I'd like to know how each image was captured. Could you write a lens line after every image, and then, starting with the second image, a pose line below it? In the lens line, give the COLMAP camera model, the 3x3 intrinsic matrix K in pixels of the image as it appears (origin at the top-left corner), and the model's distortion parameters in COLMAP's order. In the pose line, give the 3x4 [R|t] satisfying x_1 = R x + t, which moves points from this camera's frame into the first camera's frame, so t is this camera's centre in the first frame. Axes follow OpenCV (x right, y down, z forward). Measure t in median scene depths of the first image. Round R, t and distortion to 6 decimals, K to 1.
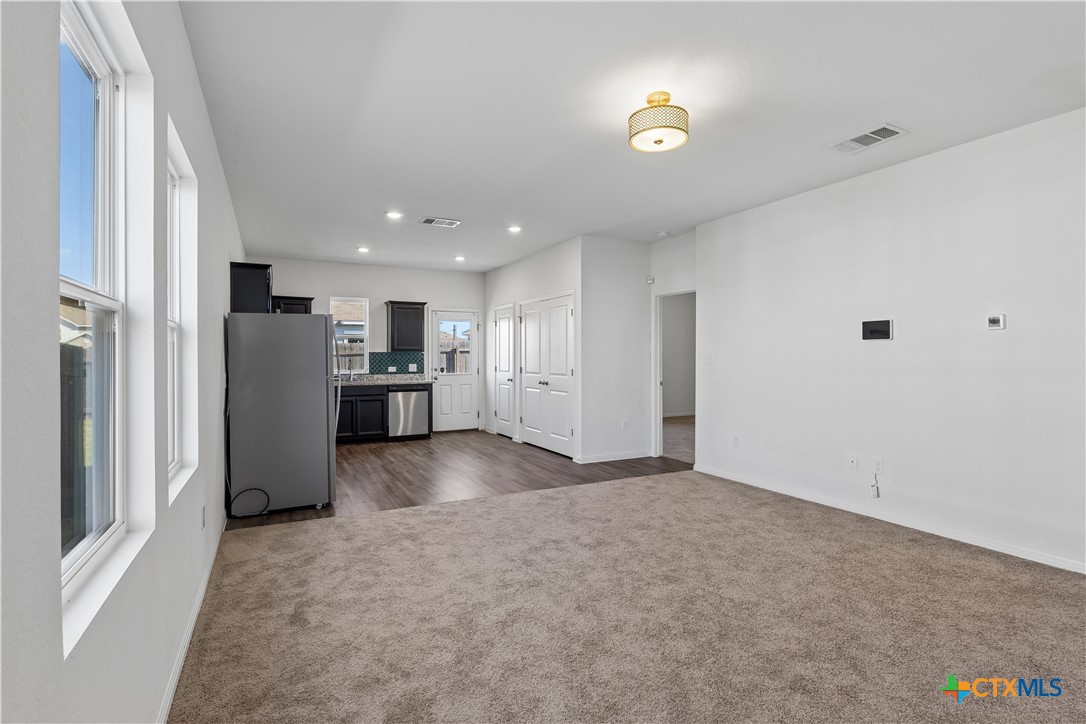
lens RADIAL K [[535.0, 0, 545.6], [0, 535.0, 353.9], [0, 0, 1]] dist [-0.005156, -0.000607]
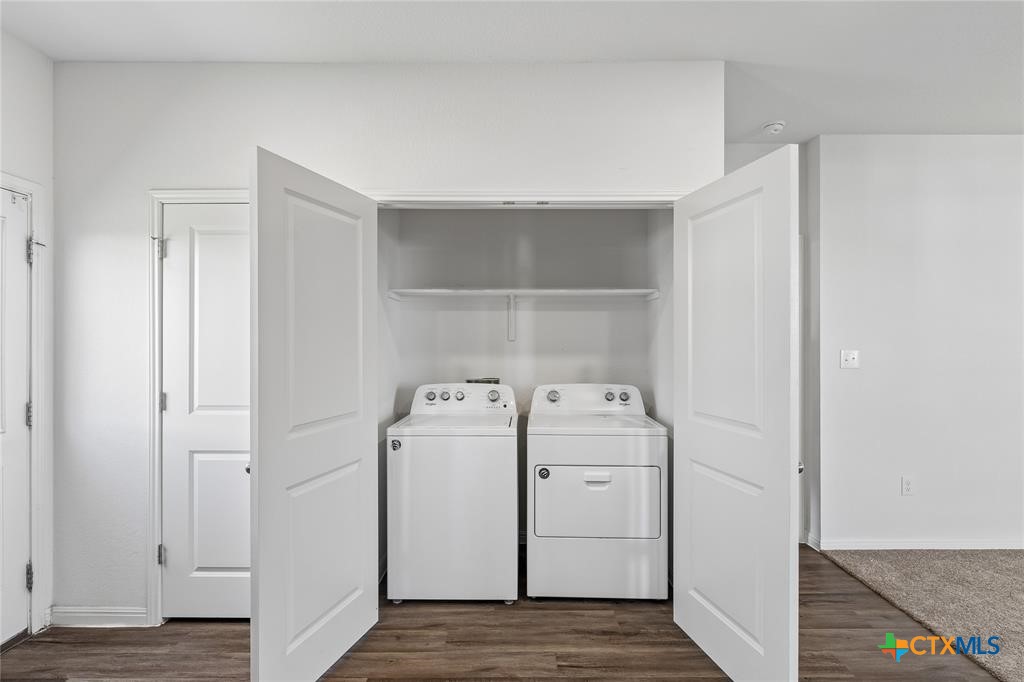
lens RADIAL K [[504.5, 0, 512.1], [0, 504.5, 340.1], [0, 0, 1]] dist [-0.005156, -0.000607]
pose [[0.449088, 0.005044, 0.893473, -0.274509], [-0.004821, 0.999983, -0.003223, -0.006693], [-0.893474, -0.002860, 0.449105, 0.763861]]
